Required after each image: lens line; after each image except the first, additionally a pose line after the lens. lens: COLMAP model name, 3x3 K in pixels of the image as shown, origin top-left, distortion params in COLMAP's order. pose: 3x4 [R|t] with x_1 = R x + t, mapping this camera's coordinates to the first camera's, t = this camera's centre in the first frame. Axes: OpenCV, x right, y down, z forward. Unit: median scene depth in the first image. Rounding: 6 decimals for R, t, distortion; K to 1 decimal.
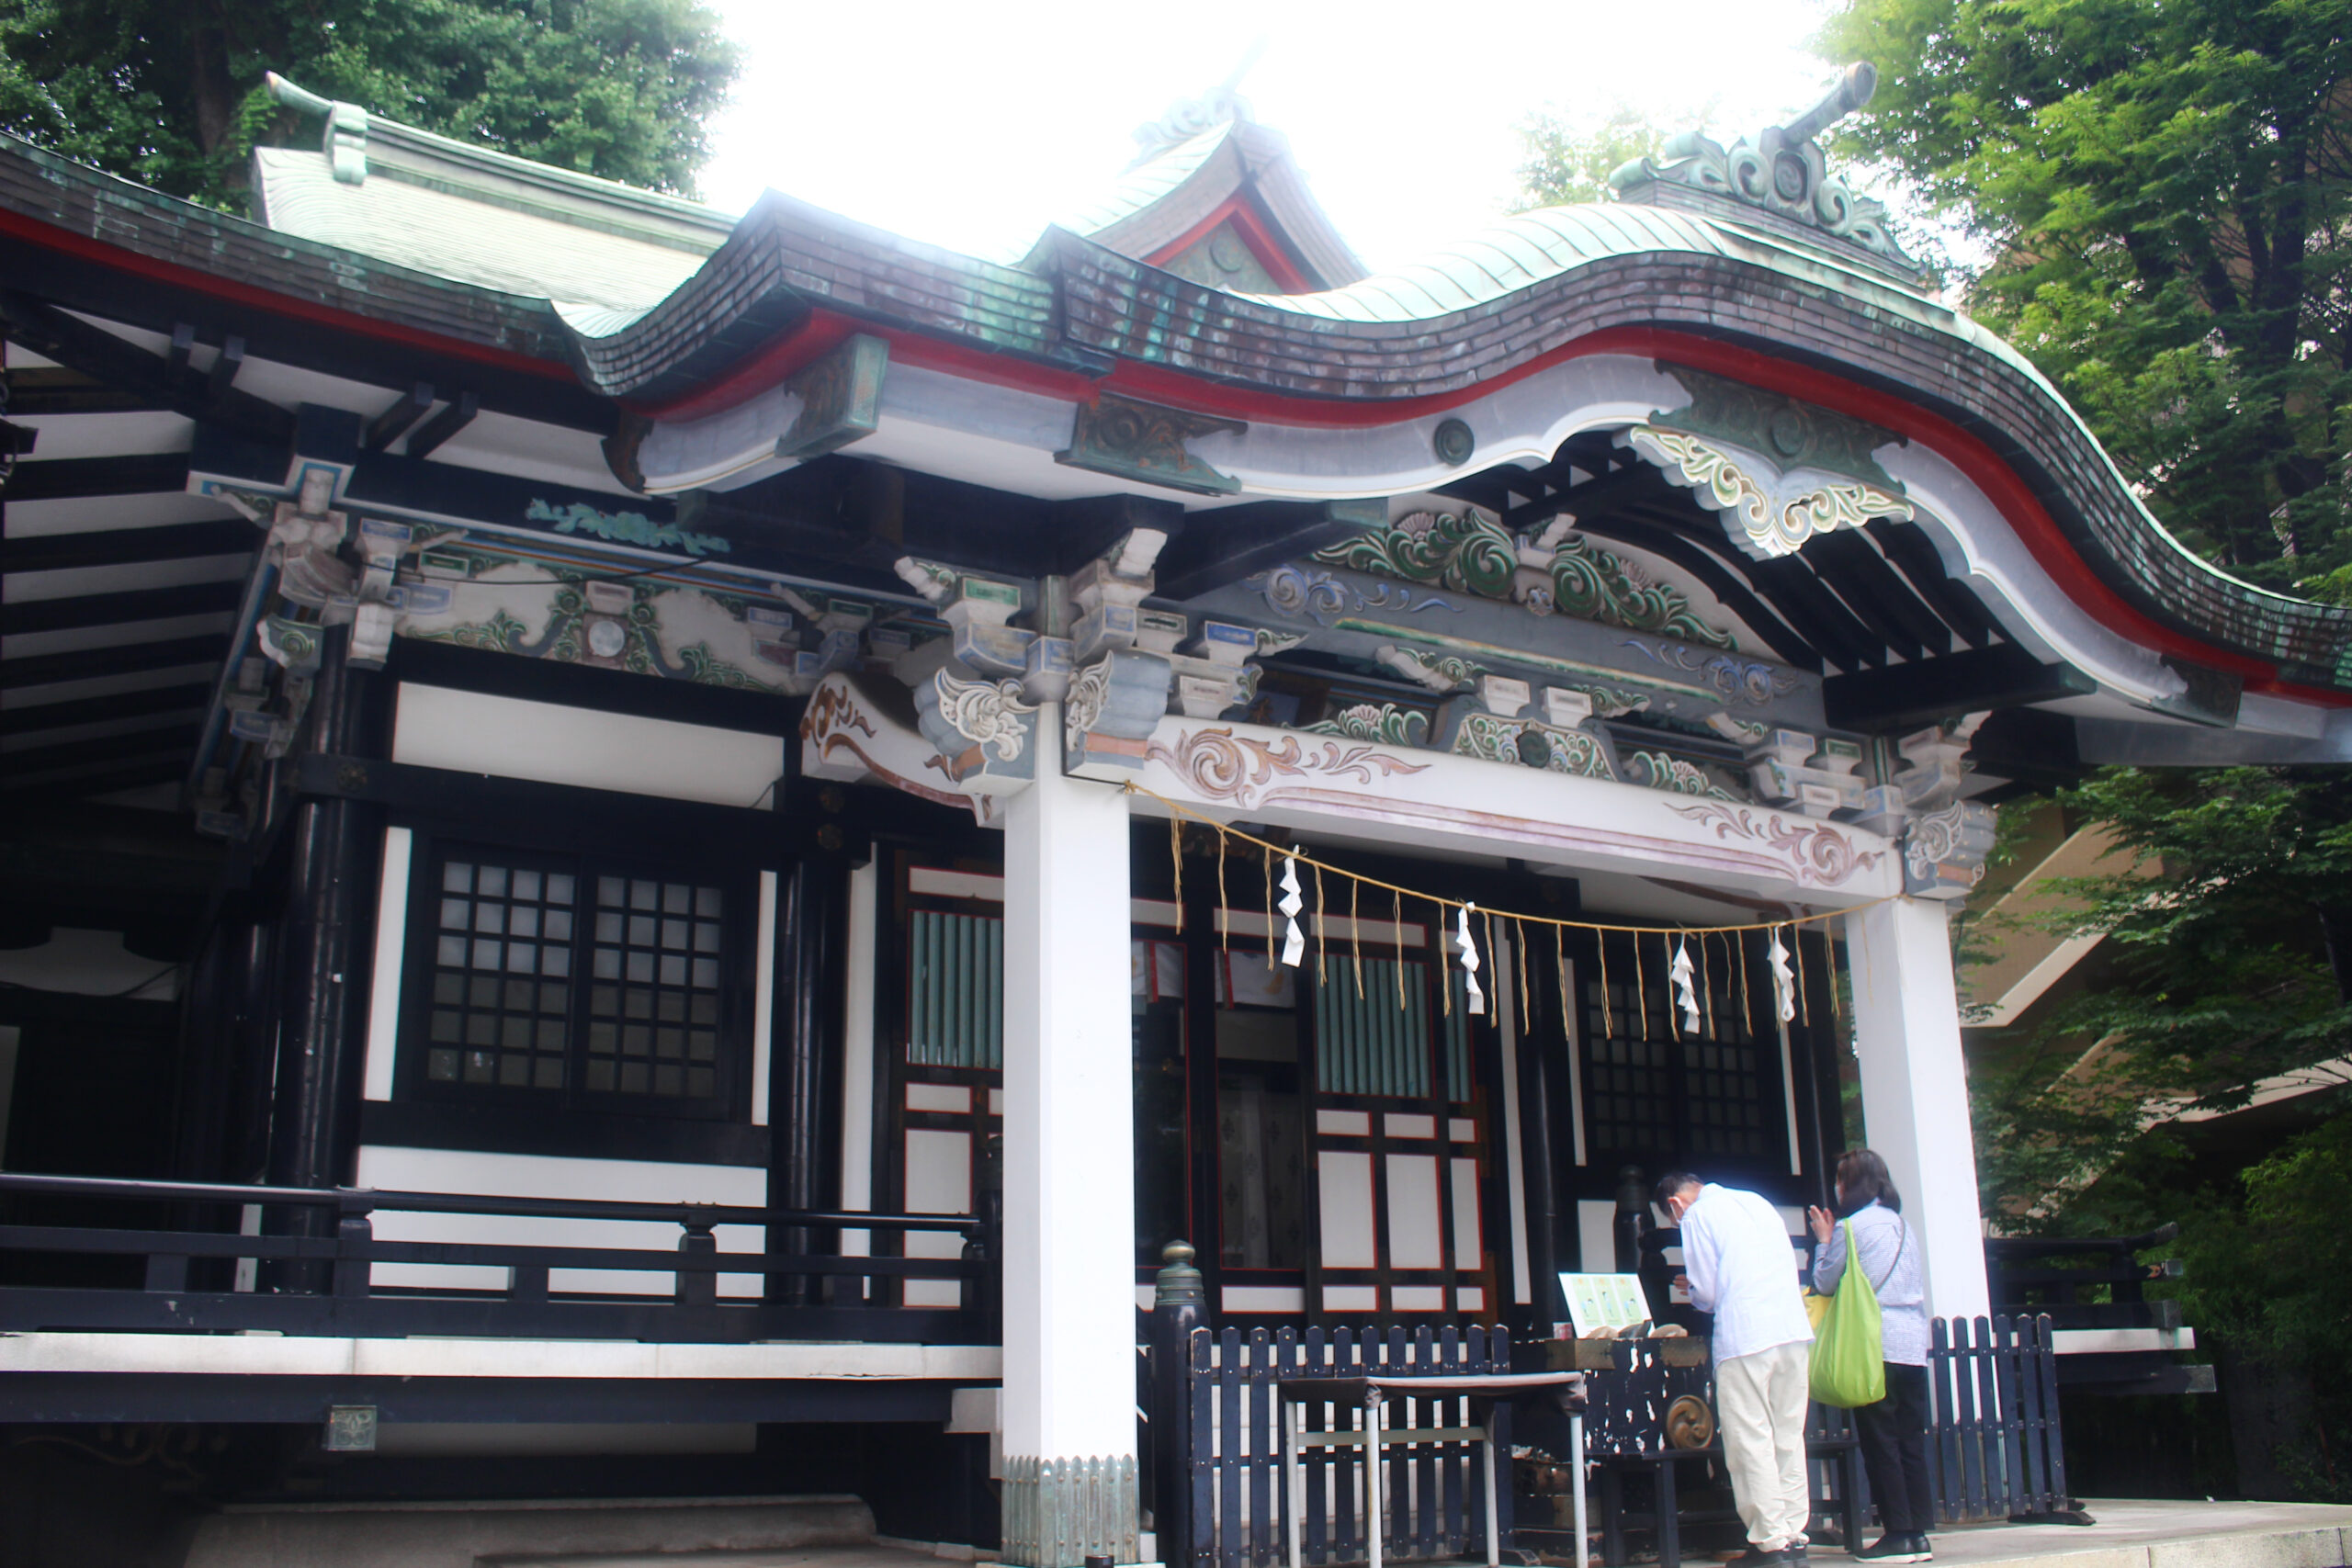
lens RADIAL K [[2101.2, 0, 1113.1], [0, 2101.2, 788.3], [0, 0, 1]] dist [-0.108704, 0.012645]
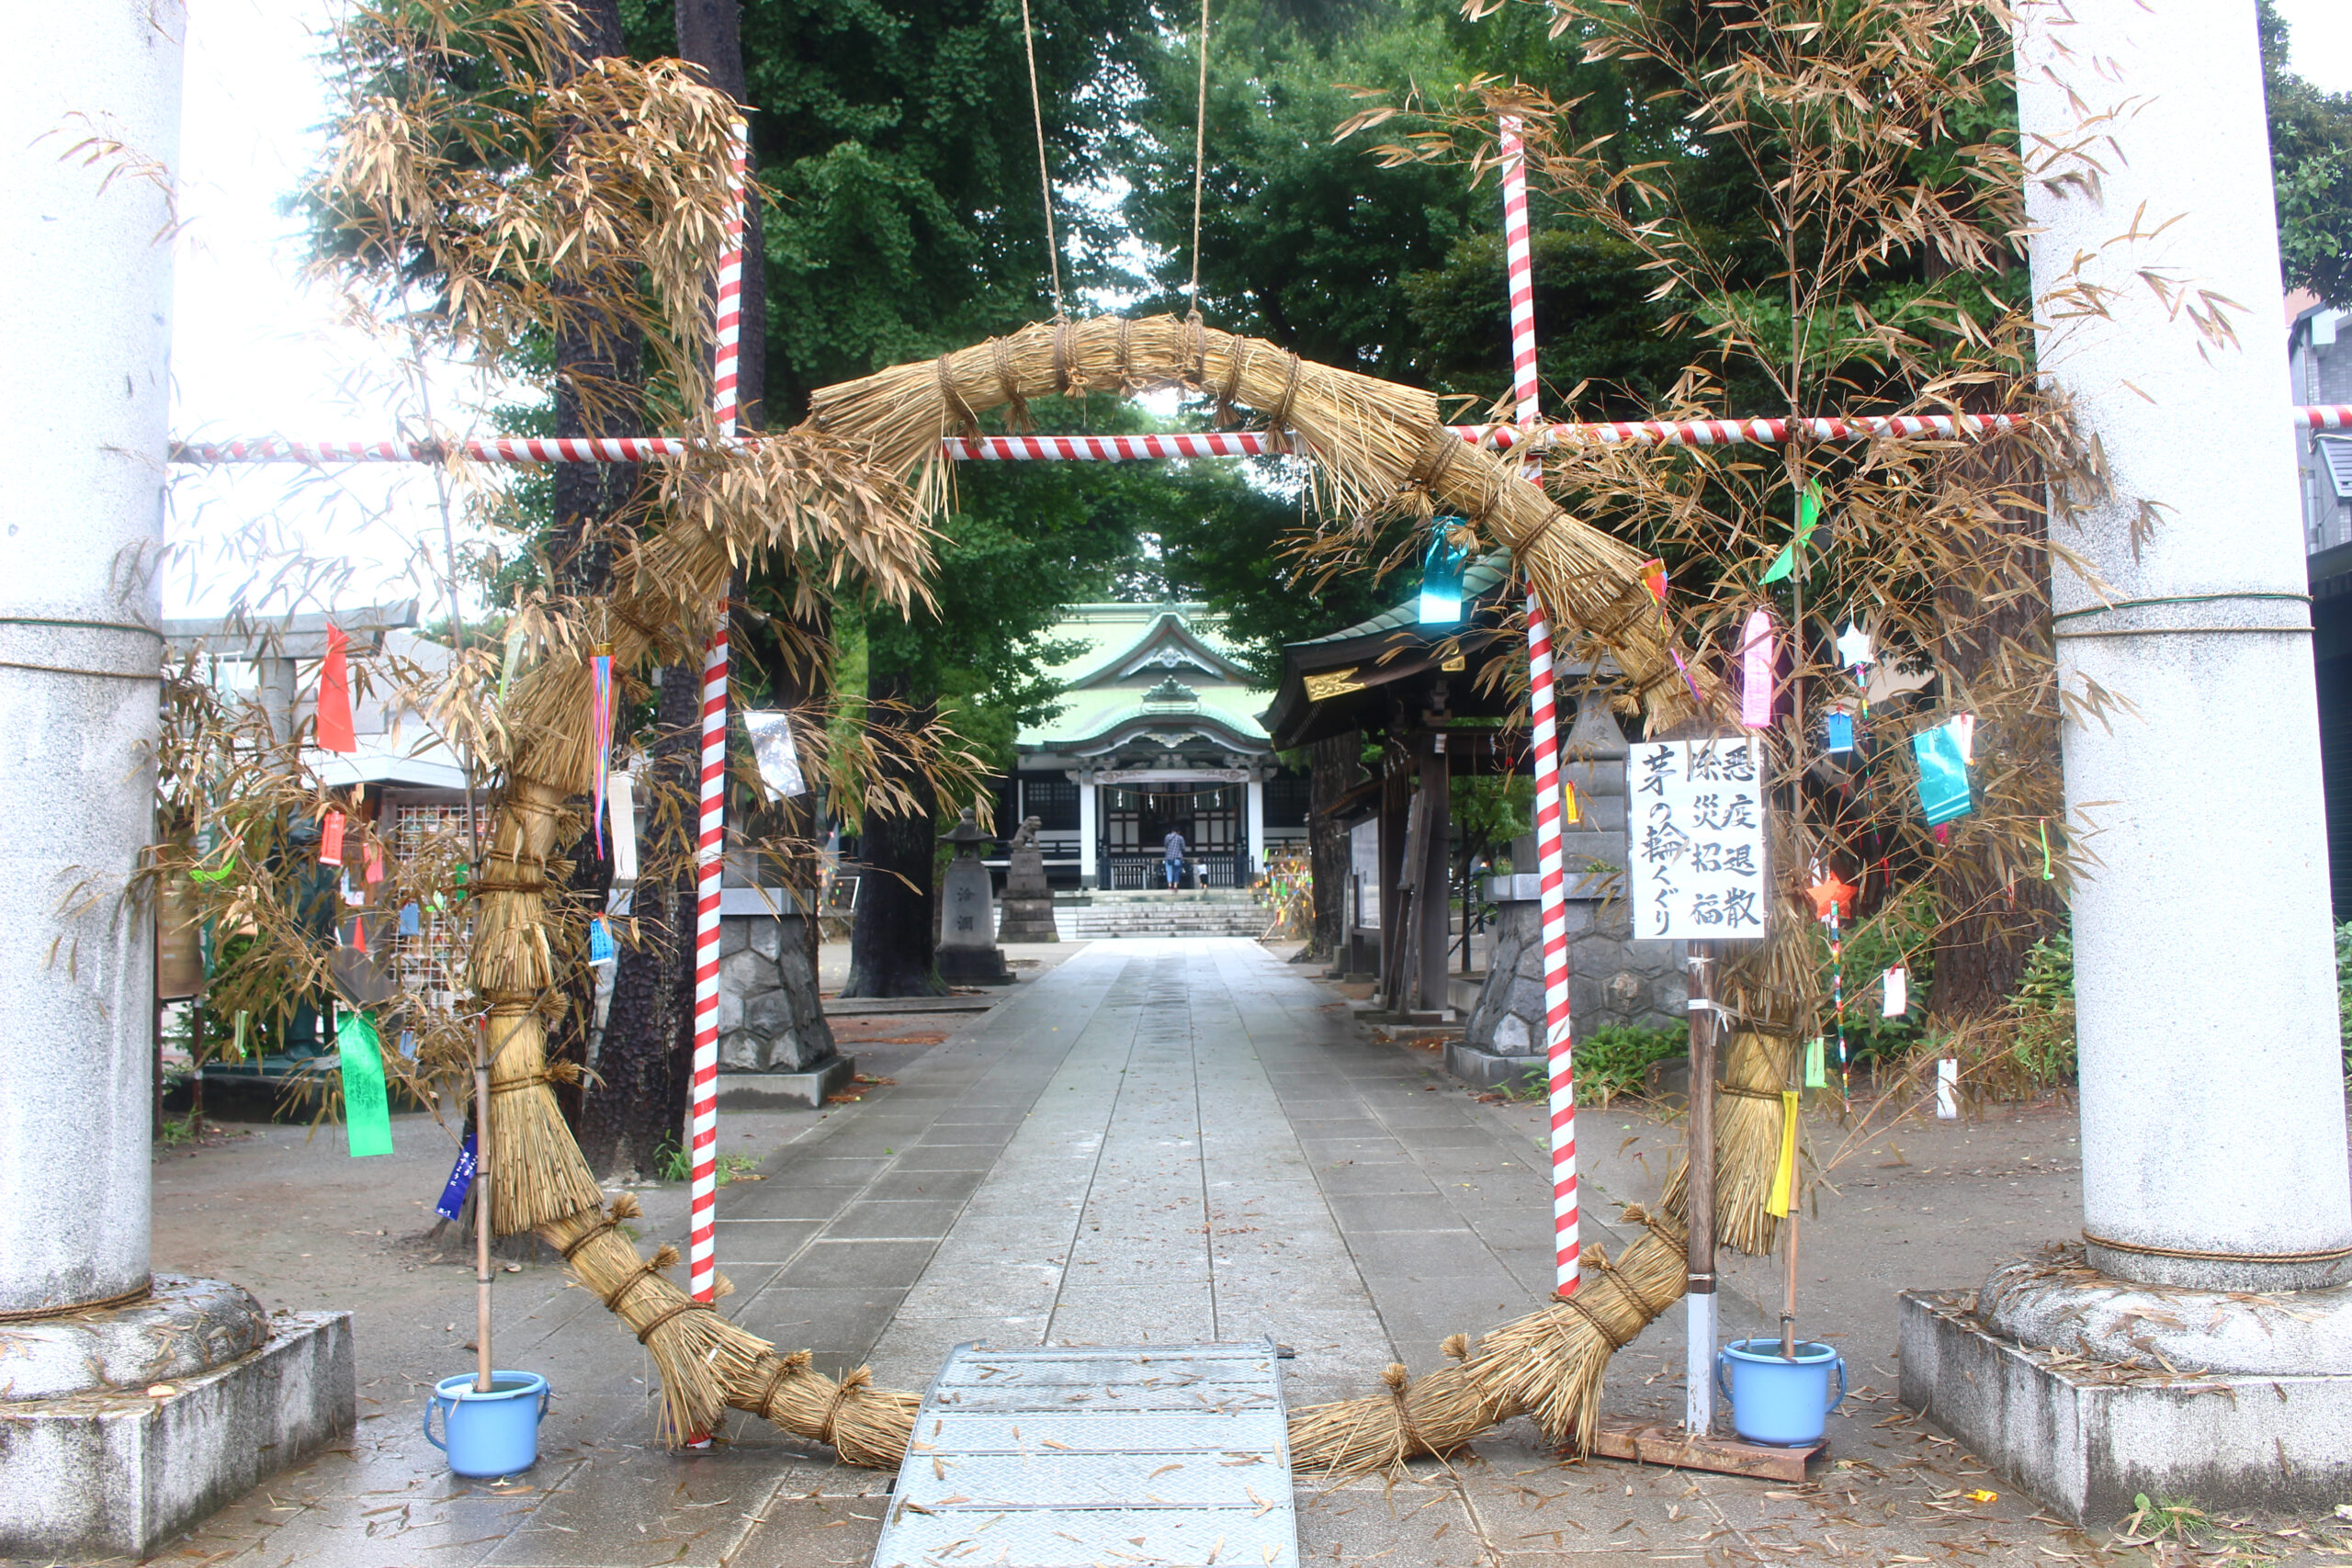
lens RADIAL K [[2101.2, 0, 1113.1], [0, 2101.2, 788.3], [0, 0, 1]] dist [-0.108704, 0.012645]
pose [[0.865772, -0.025277, -0.499801, 2.909469], [0.143909, 0.969114, 0.200272, -1.127116], [0.479301, -0.245316, 0.842669, -3.998234]]
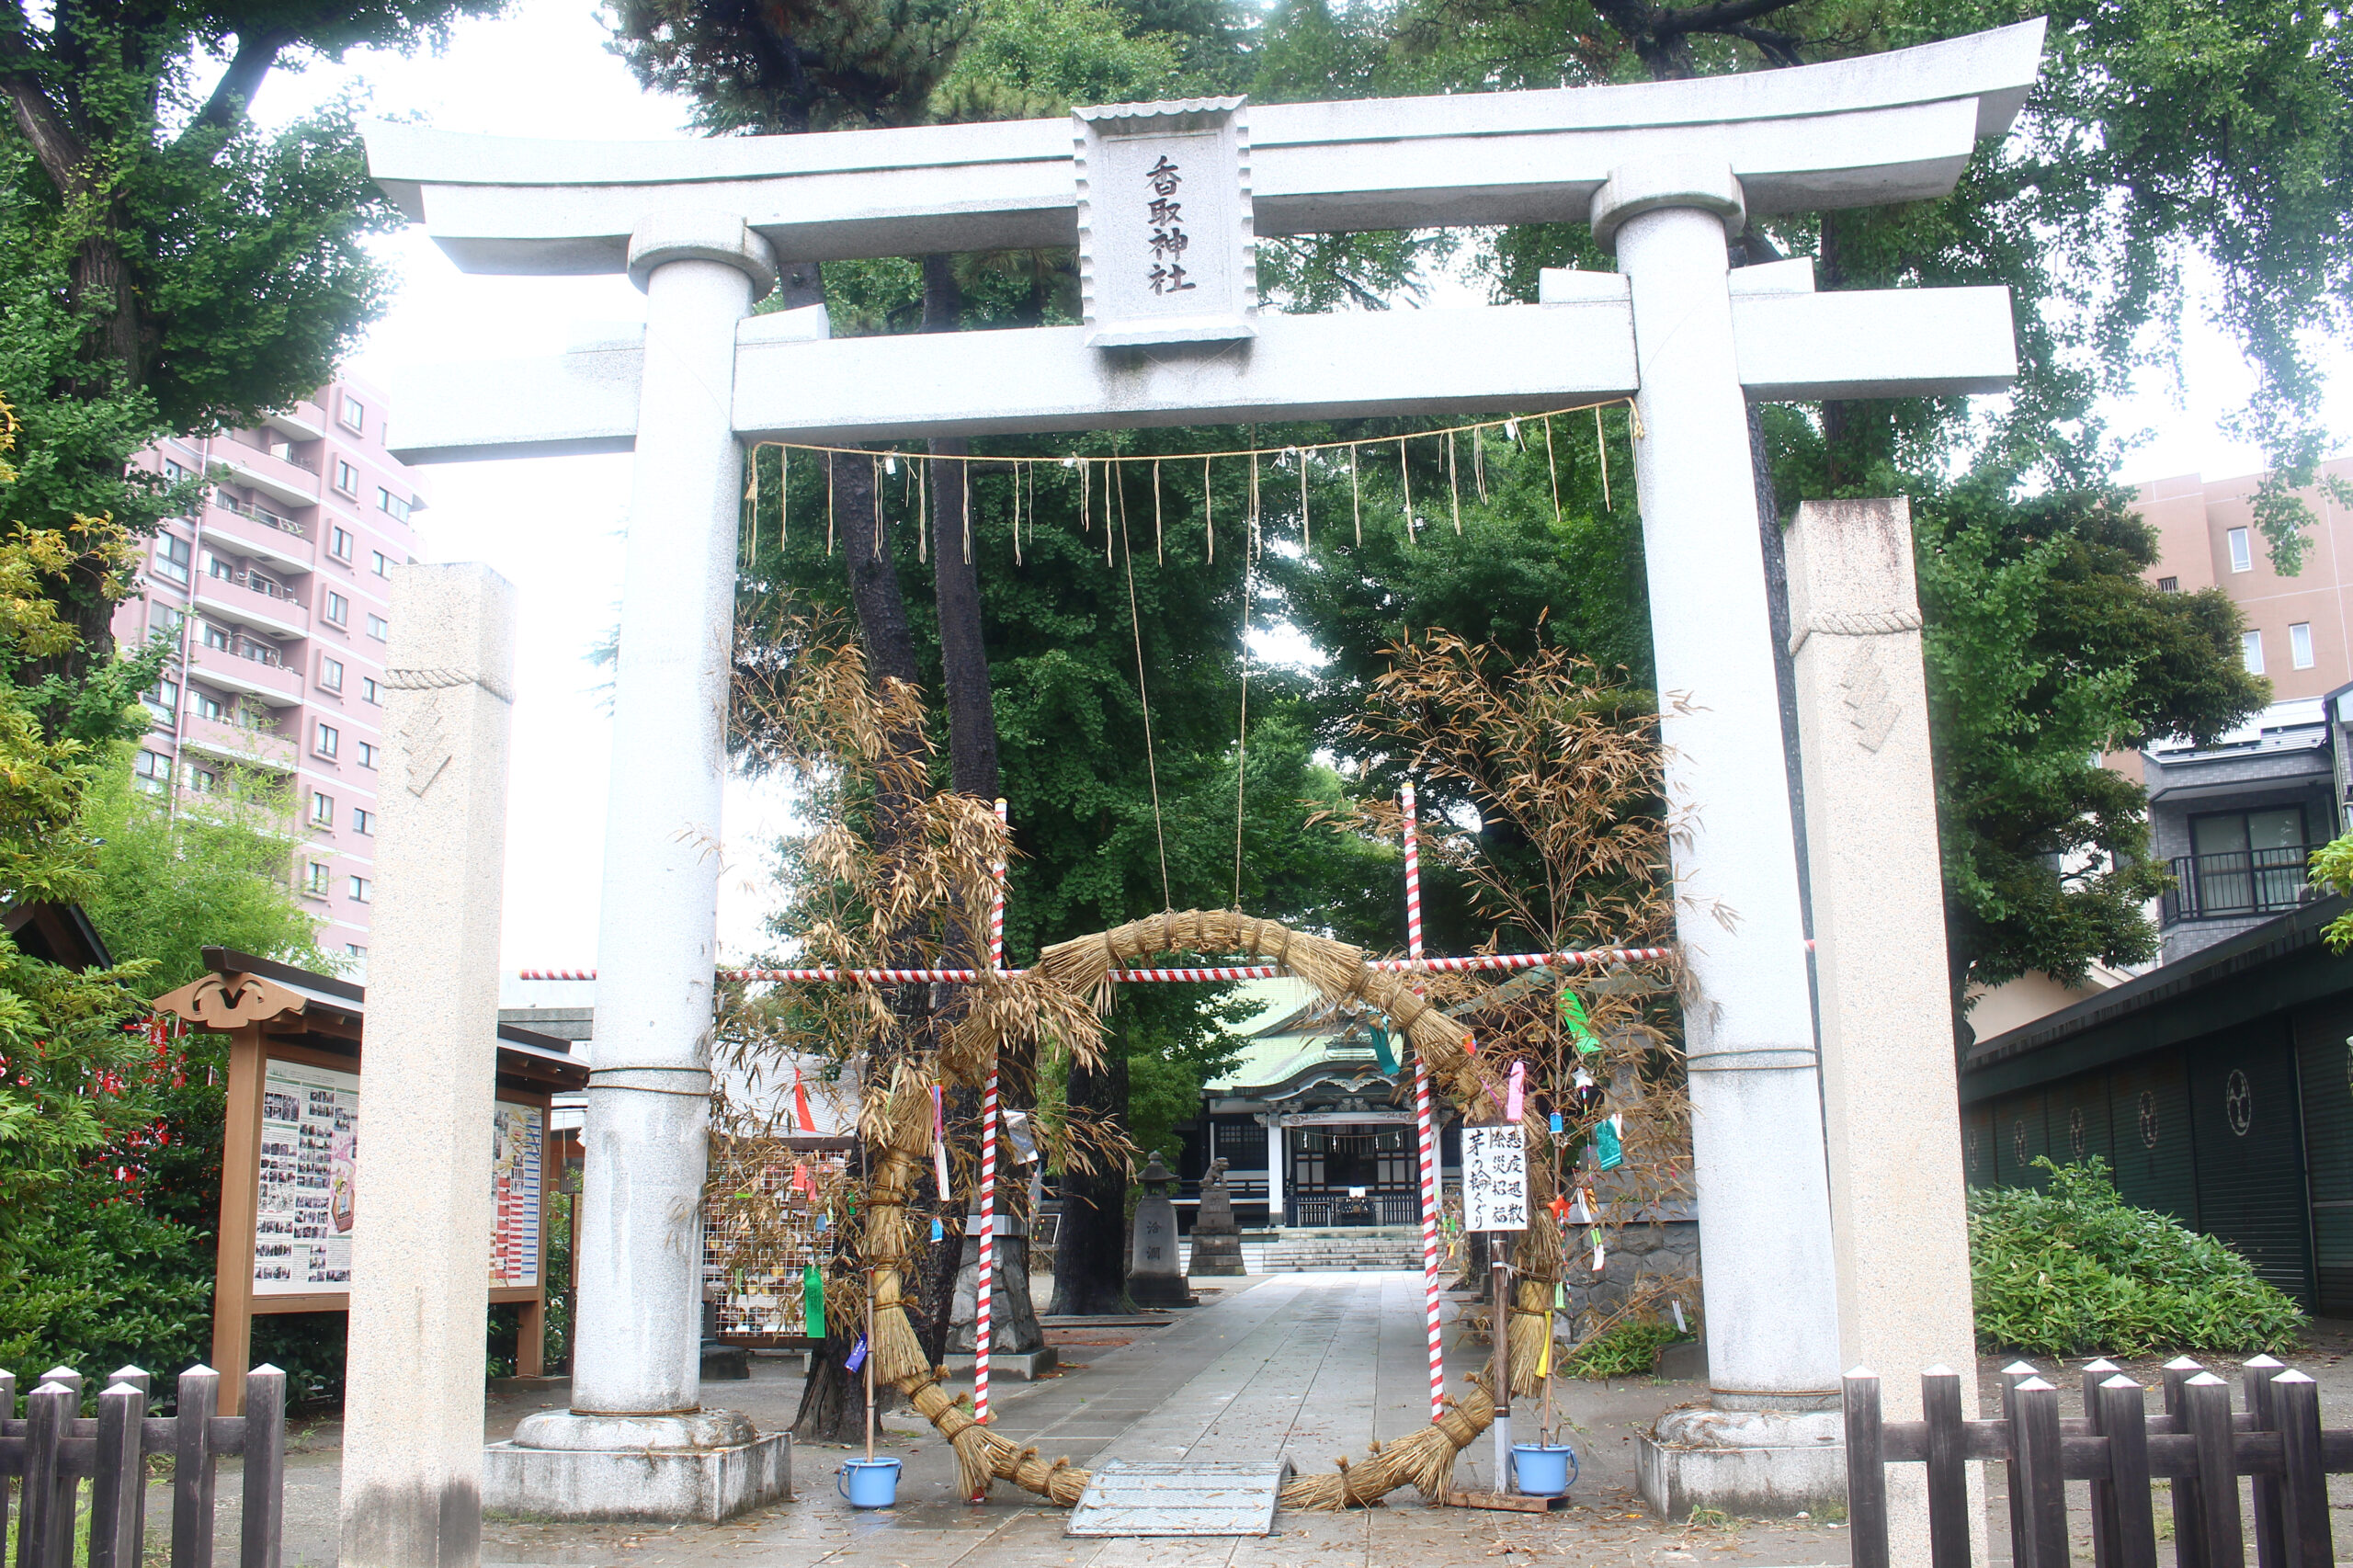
lens RADIAL K [[2103.8, 0, 1176.5], [0, 2103.8, 784.0], [0, 0, 1]] dist [-0.129220, 0.000791]
pose [[0.831035, -0.115705, -0.544052, 3.168405], [0.158002, 0.986938, 0.031452, -1.216528], [0.533307, -0.112099, 0.838462, -4.334650]]
